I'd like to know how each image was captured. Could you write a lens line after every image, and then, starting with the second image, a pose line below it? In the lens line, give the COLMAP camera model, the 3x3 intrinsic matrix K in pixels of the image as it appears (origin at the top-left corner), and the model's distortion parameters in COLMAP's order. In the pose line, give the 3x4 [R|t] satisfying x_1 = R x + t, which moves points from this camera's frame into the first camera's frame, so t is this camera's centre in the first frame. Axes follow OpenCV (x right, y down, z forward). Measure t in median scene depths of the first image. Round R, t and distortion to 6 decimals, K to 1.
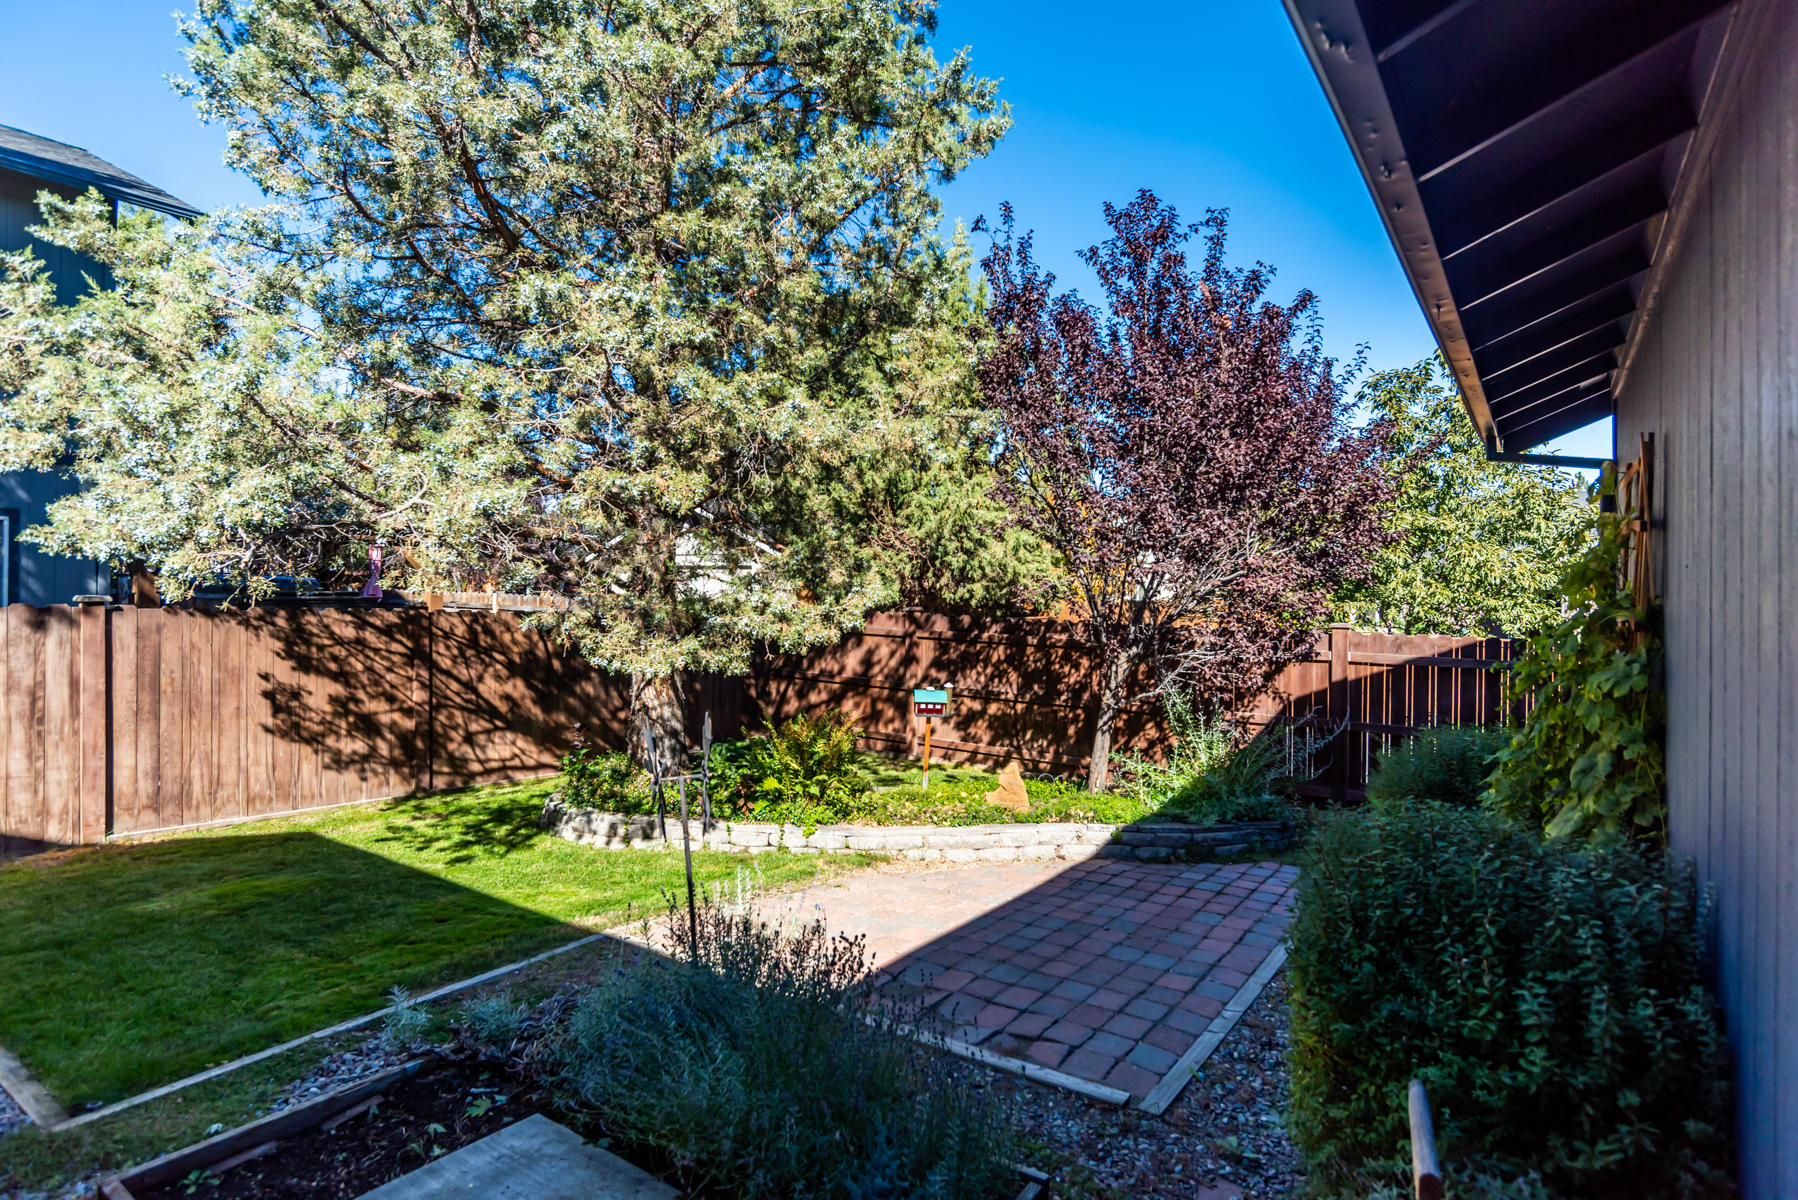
lens RADIAL K [[957.6, 0, 894.5], [0, 957.6, 599.1], [0, 0, 1]] dist [-0.055659, 0.027827]
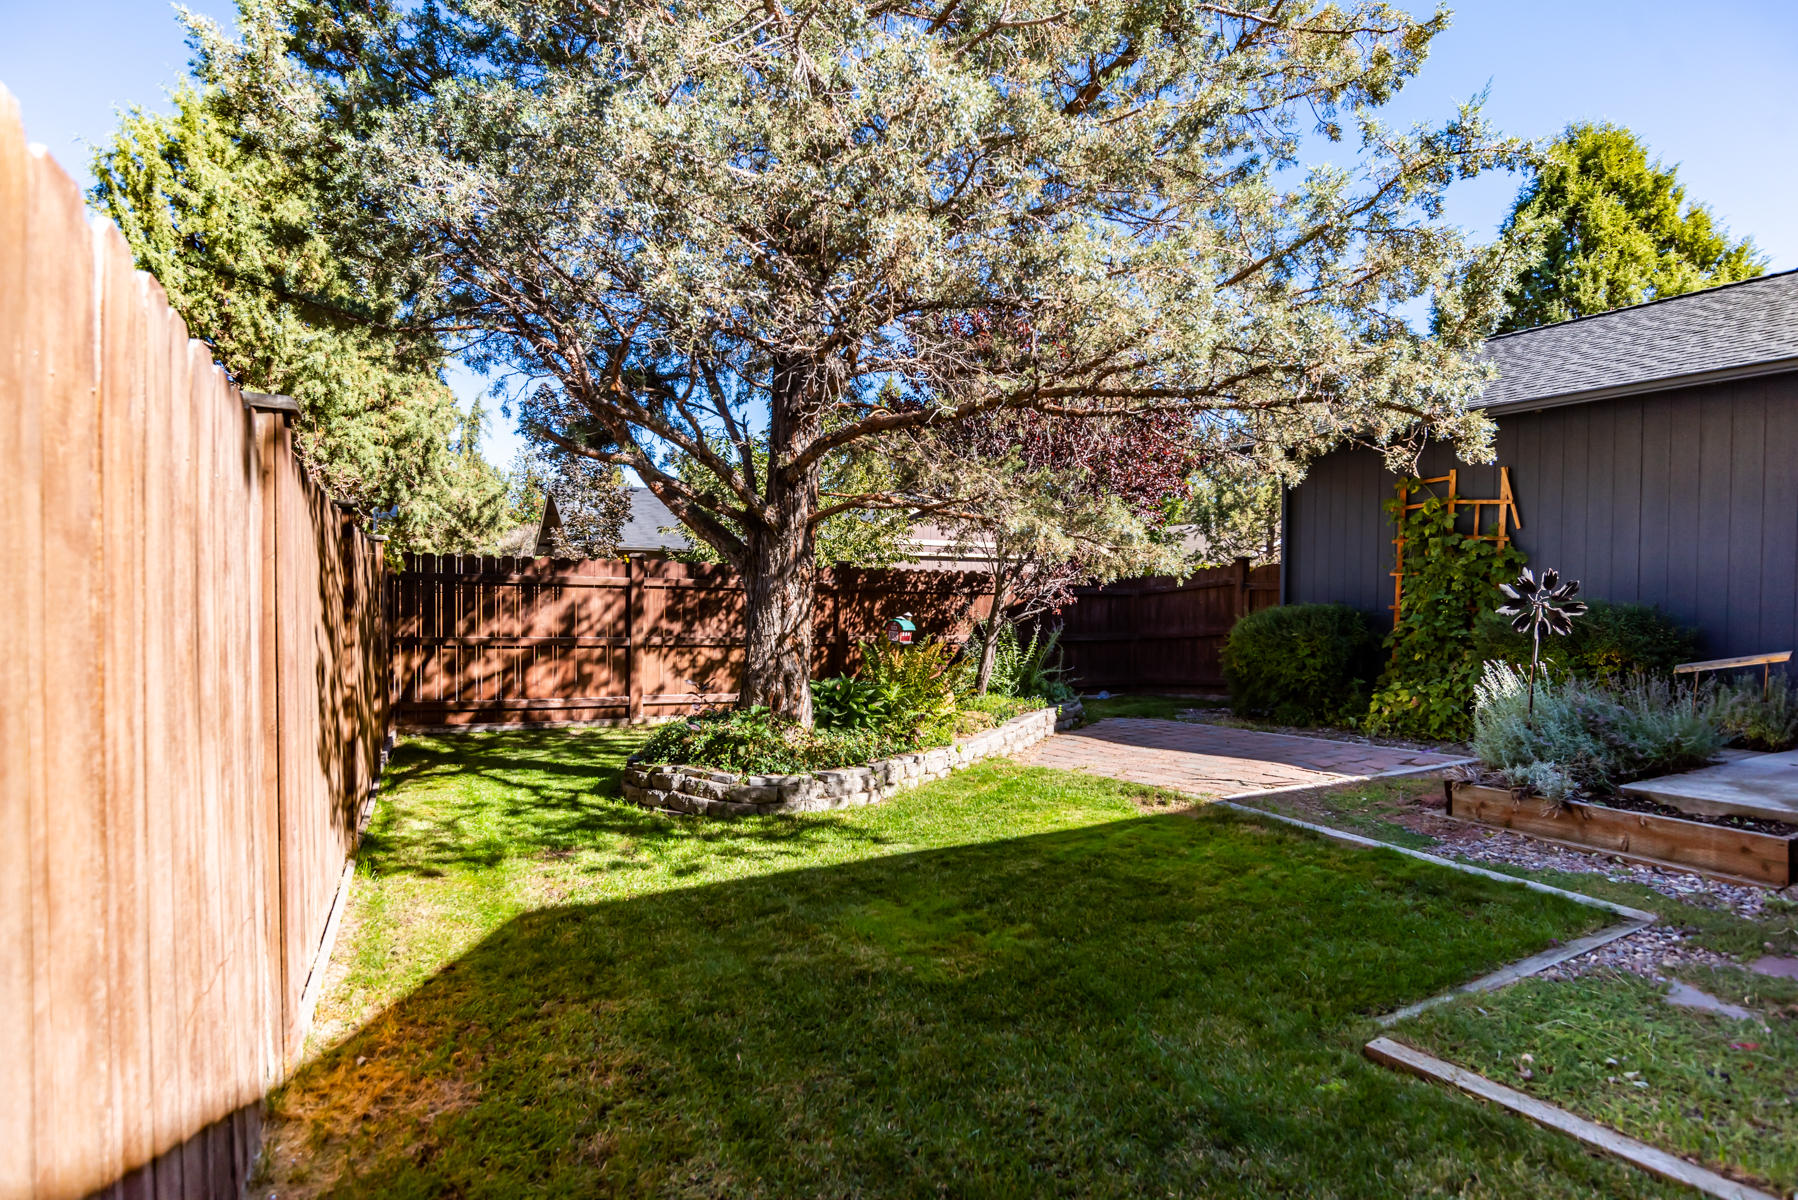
lens RADIAL K [[957.6, 0, 894.5], [0, 957.6, 599.1], [0, 0, 1]] dist [-0.055659, 0.027827]
pose [[0.444380, -0.011486, 0.895765, -0.688617], [0.009733, 0.999921, 0.007993, 0.047210], [-0.895785, 0.005167, 0.444457, 0.390745]]
